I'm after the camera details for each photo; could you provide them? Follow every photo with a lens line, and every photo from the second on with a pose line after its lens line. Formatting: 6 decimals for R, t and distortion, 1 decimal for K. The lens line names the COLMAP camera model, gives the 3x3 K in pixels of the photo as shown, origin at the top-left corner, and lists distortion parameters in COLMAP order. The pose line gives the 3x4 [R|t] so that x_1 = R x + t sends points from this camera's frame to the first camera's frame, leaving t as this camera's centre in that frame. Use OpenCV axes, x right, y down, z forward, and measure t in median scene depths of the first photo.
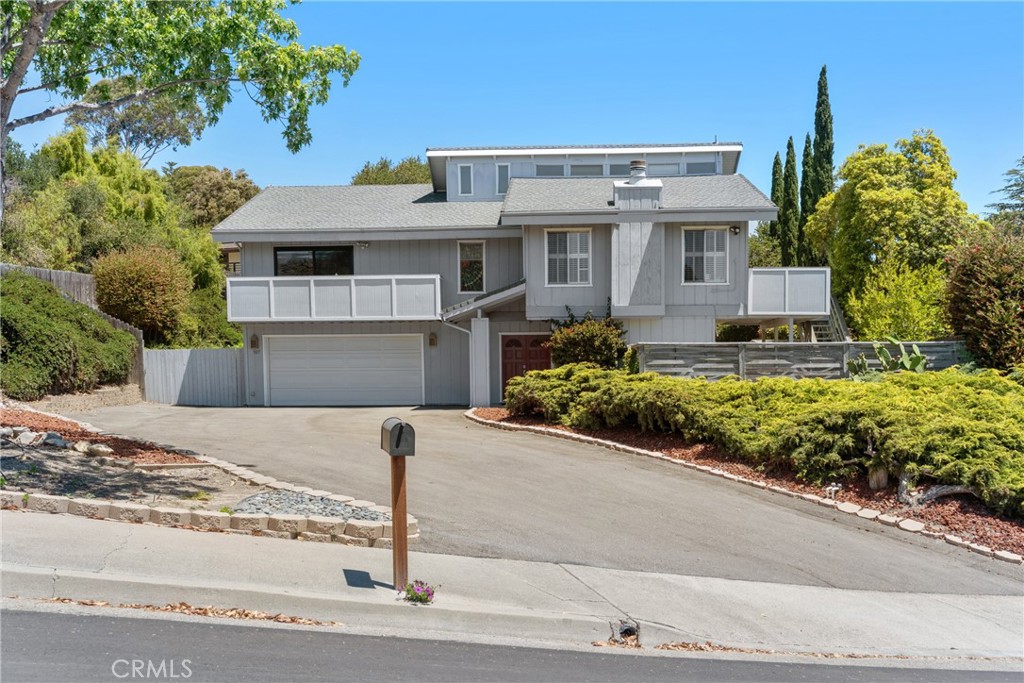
lens RADIAL K [[1033.0, 0, 512.6], [0, 1033.0, 446.3], [0, 0, 1]] dist [-0.000019, 0.005228]
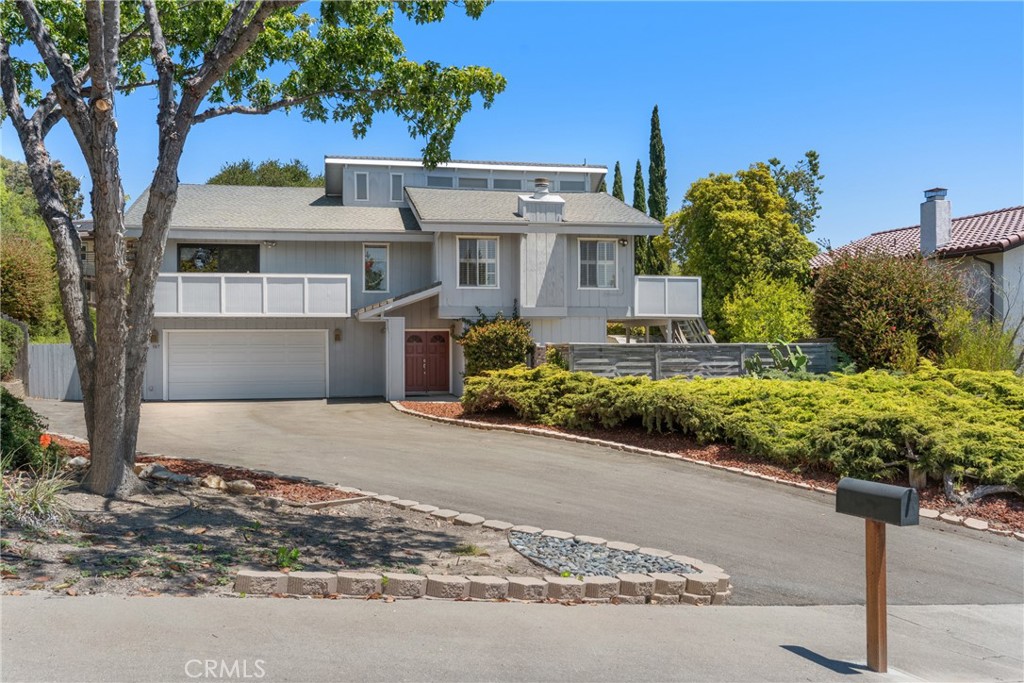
lens RADIAL K [[908.7, 0, 512.0], [0, 908.7, 341.5], [0, 0, 1]] dist [0.003791, -0.001705]
pose [[0.967382, 0.002618, 0.253310, -0.156985], [0.018021, 0.996702, -0.079124, -0.023063], [-0.252681, 0.081108, 0.964144, 0.072961]]
